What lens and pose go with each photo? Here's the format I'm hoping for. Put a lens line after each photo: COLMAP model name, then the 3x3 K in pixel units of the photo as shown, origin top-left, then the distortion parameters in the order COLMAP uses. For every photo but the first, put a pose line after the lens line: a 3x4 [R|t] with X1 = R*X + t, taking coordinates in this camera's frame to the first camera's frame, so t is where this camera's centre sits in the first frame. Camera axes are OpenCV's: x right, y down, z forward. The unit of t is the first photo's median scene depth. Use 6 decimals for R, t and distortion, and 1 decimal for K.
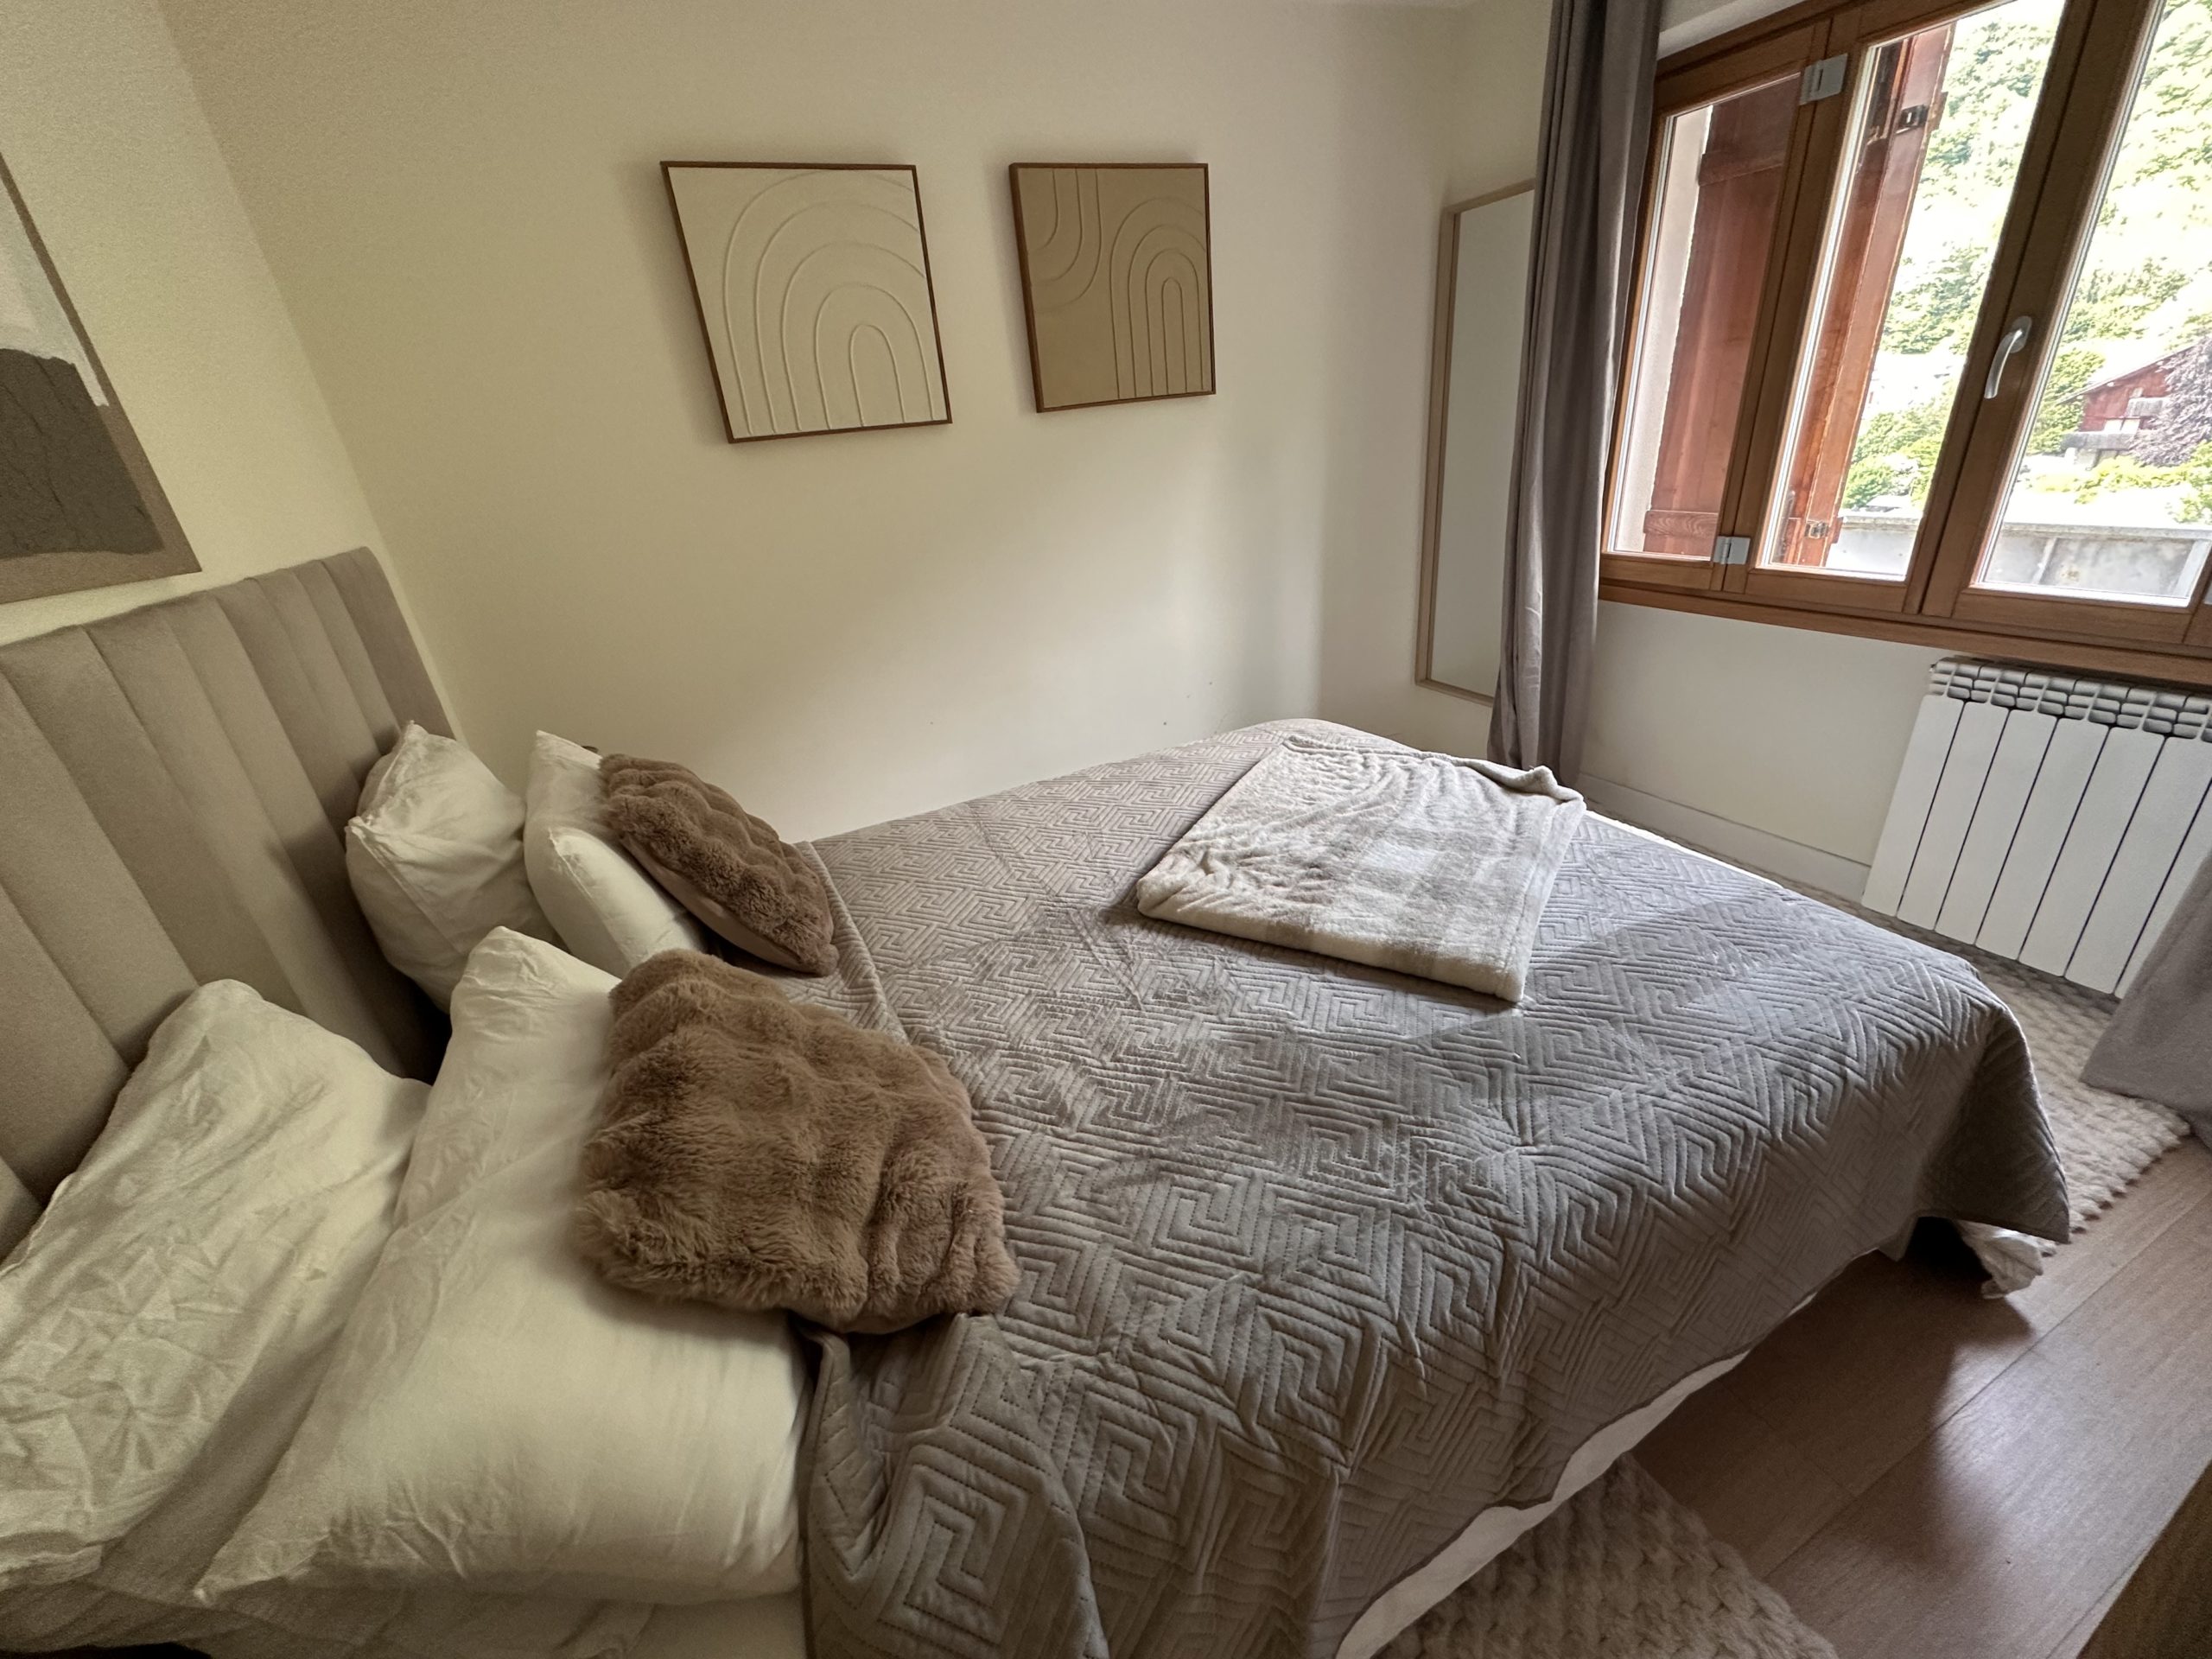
lens RADIAL K [[884.4, 0, 1106.0], [0, 884.4, 829.5], [0, 0, 1]] dist [-0.000048, 0.000261]
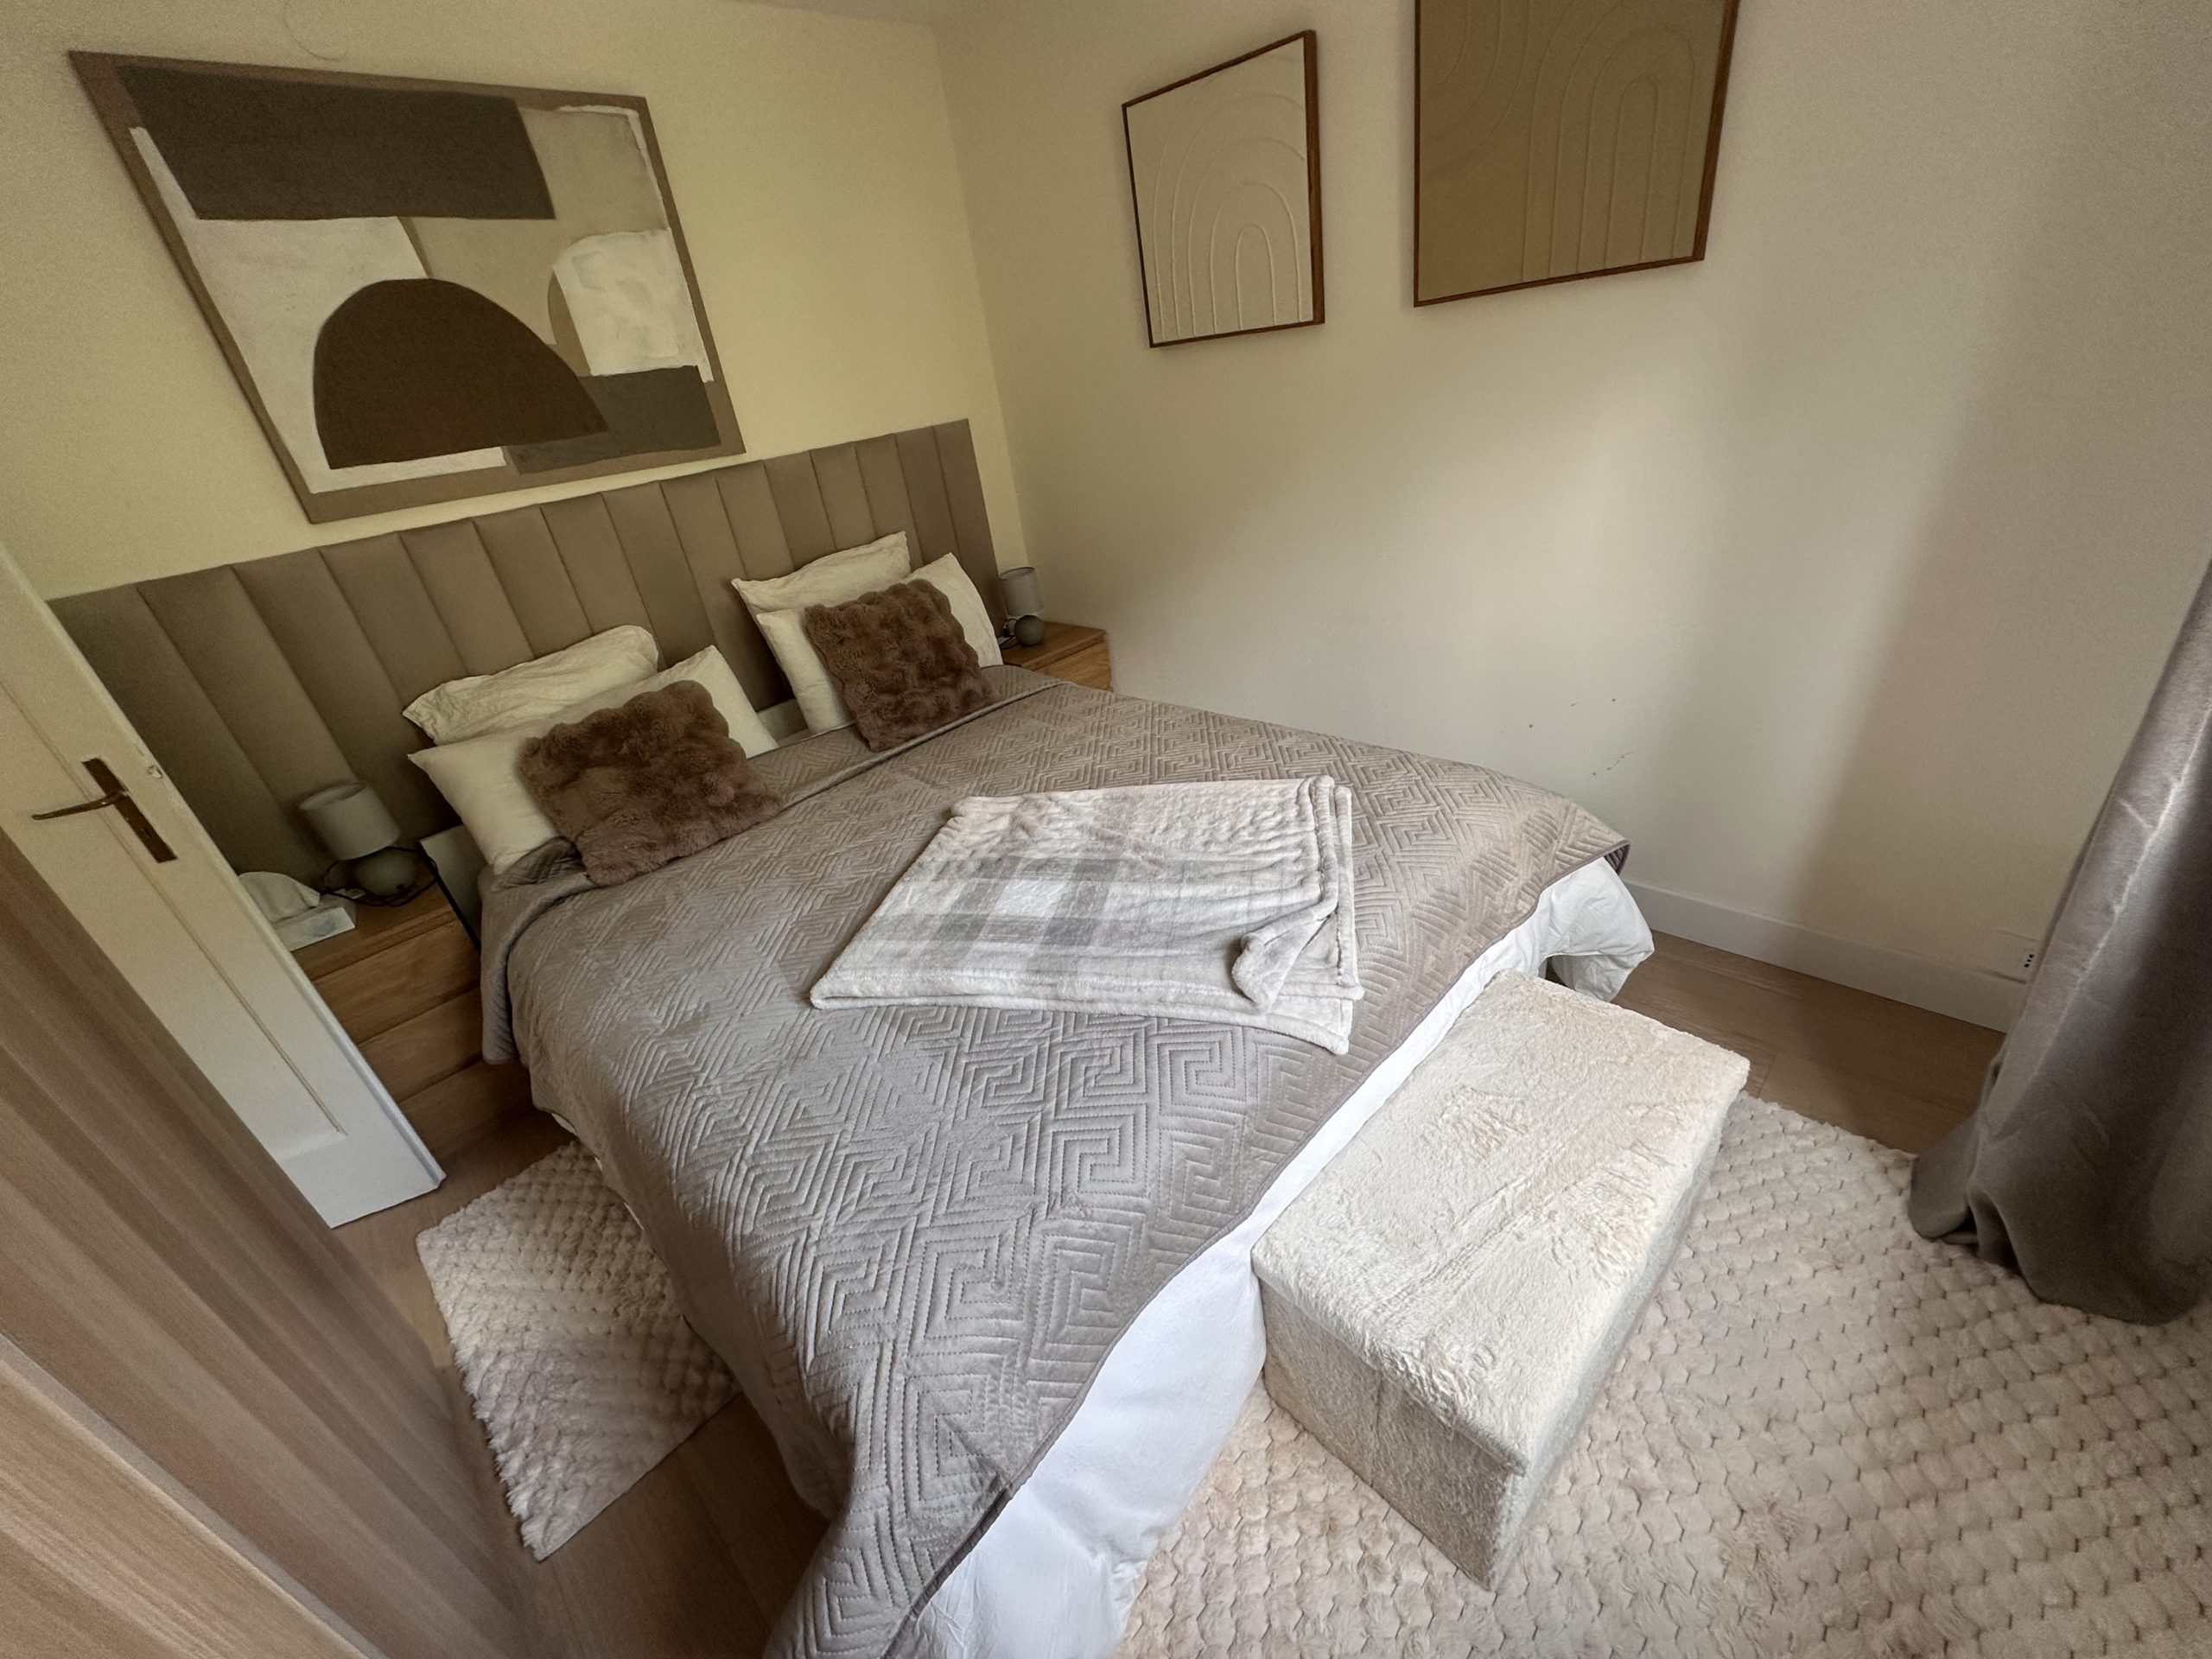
lens RADIAL K [[884.4, 0, 1106.0], [0, 884.4, 829.5], [0, 0, 1]] dist [-0.000048, 0.000261]
pose [[0.347385, 0.489159, -0.800030, 0.994553], [-0.294945, 0.866858, 0.401950, -0.404488], [0.890130, 0.096334, 0.445409, 0.576464]]
